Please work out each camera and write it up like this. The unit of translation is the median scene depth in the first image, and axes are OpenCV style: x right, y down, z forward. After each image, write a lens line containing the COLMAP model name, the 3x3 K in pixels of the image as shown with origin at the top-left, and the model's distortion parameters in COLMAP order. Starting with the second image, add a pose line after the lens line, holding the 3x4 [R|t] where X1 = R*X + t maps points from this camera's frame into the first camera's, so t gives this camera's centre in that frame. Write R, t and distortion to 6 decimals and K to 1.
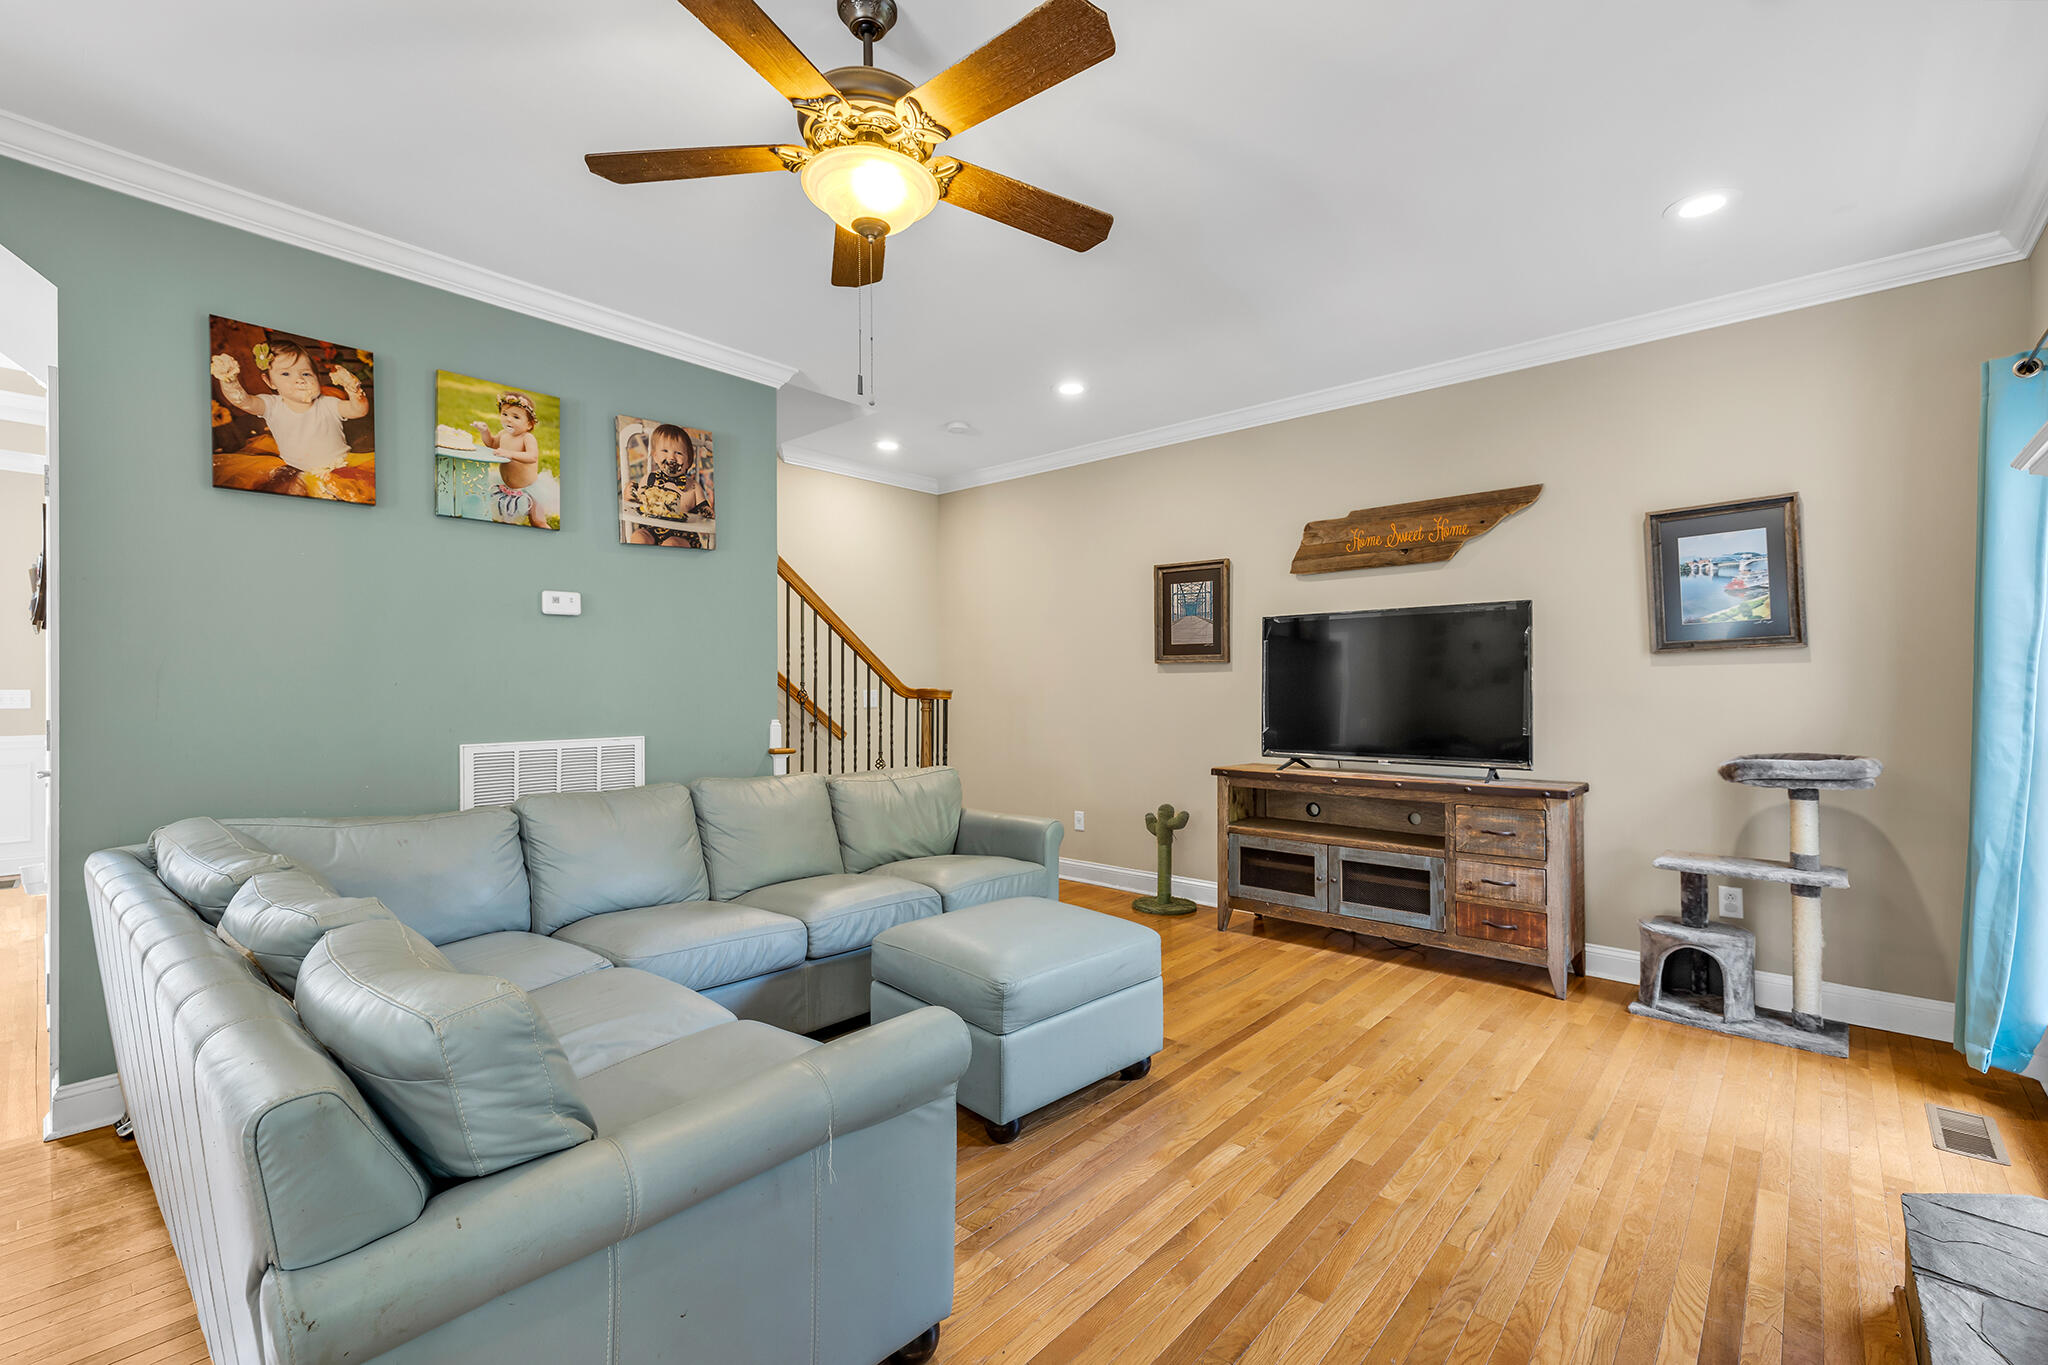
lens RADIAL K [[886.2, 0, 1030.9], [0, 886.2, 680.6], [0, 0, 1]] dist [-0.000749, -0.001067]
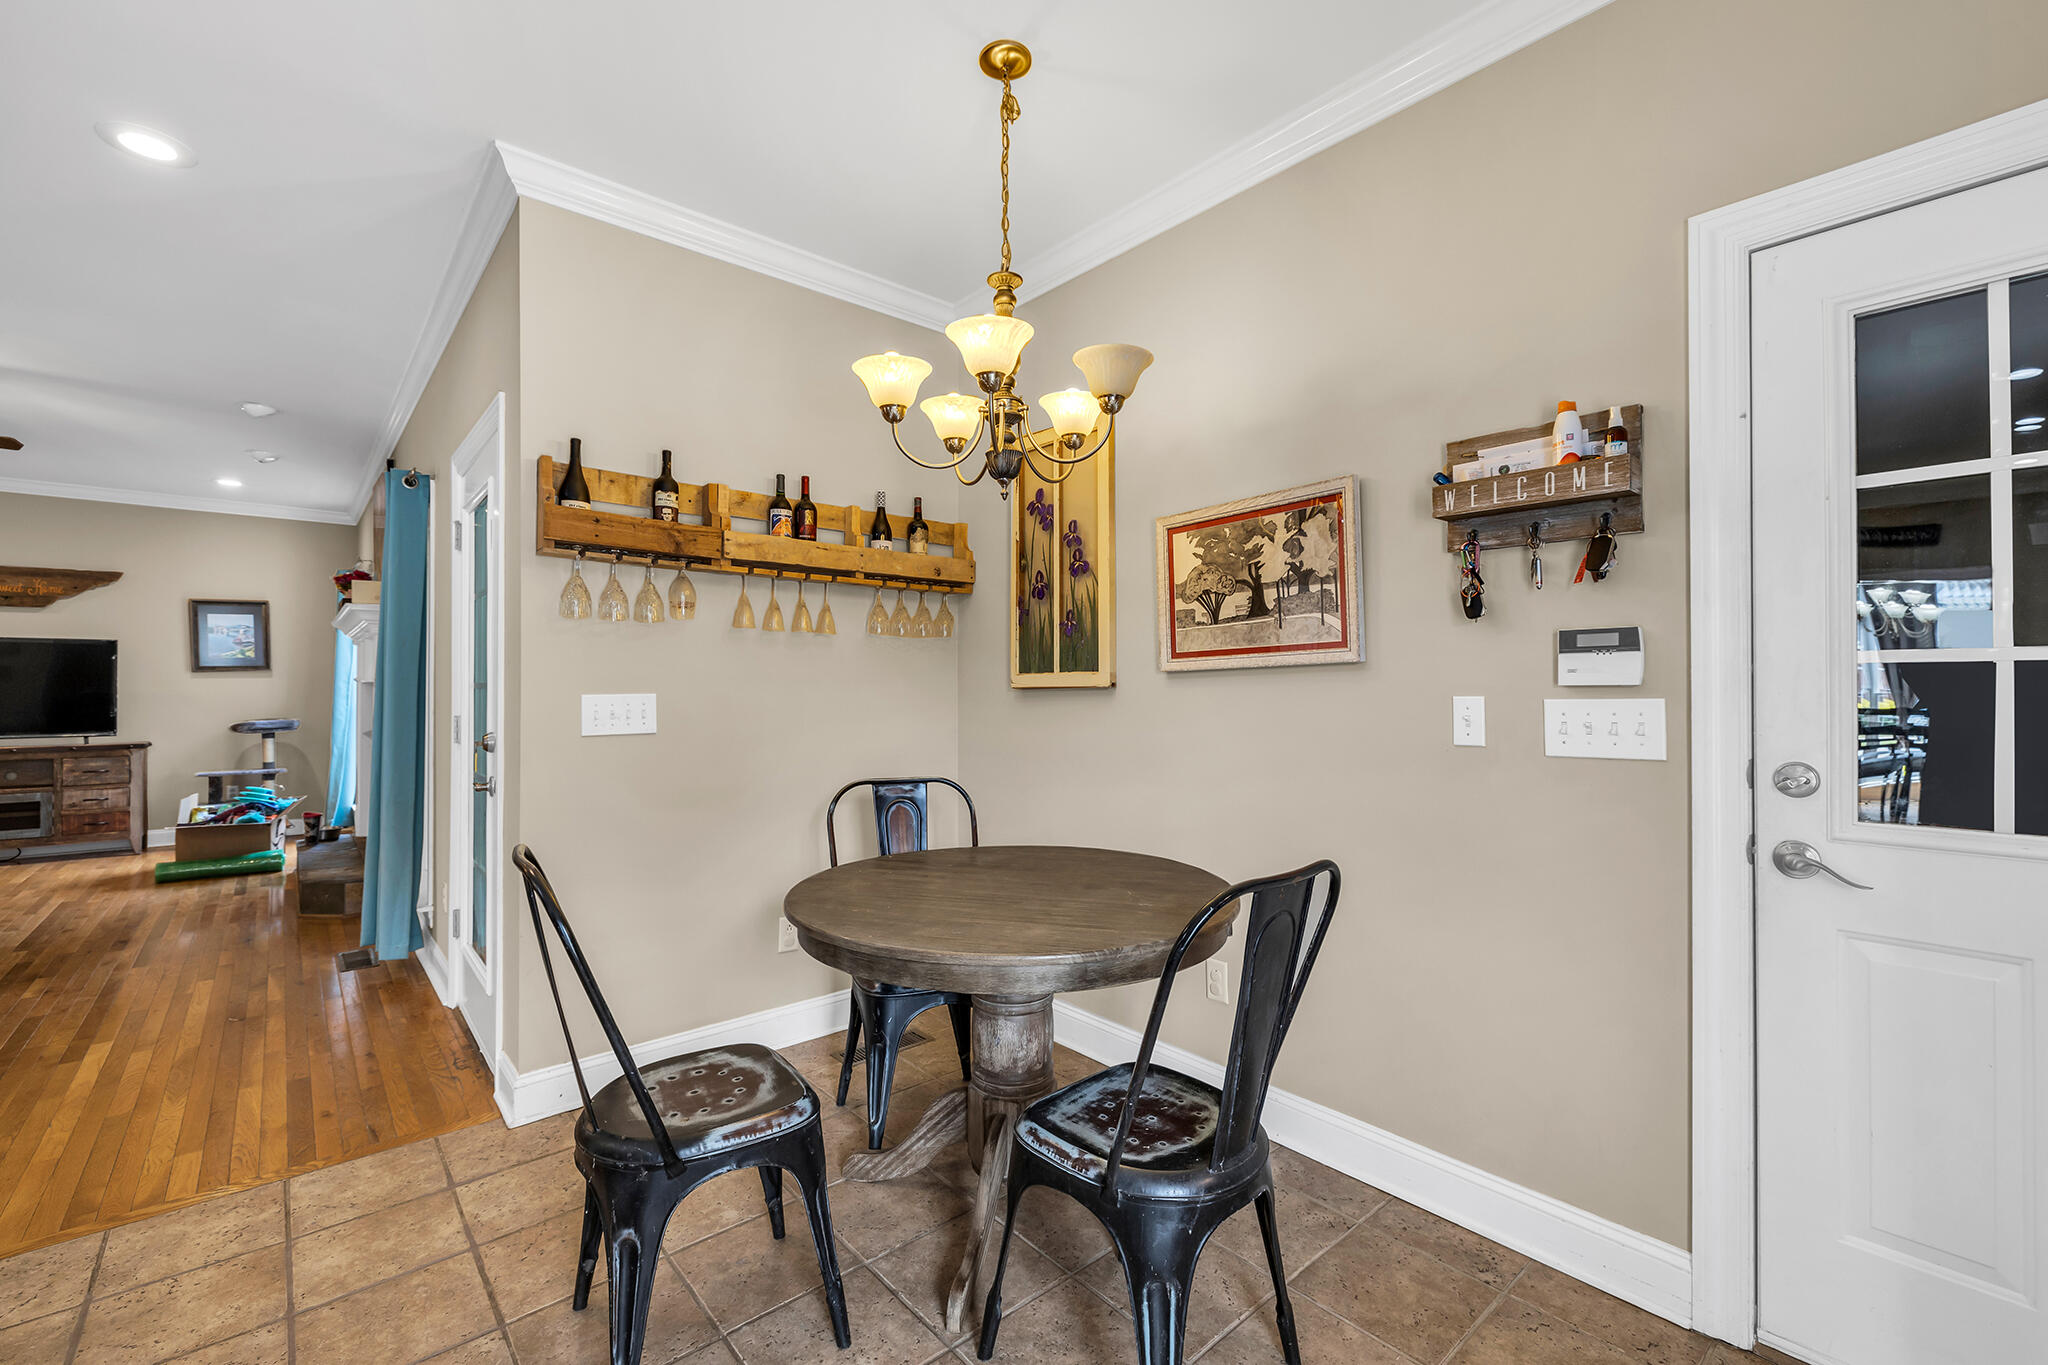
lens RADIAL K [[886.2, 0, 1030.9], [0, 886.2, 680.6], [0, 0, 1]] dist [-0.000749, -0.001067]
pose [[0.130286, 0.015518, 0.991355, -0.982671], [-0.005719, 0.999873, -0.014900, 0.006983], [-0.991460, -0.003729, 0.130358, -1.078413]]
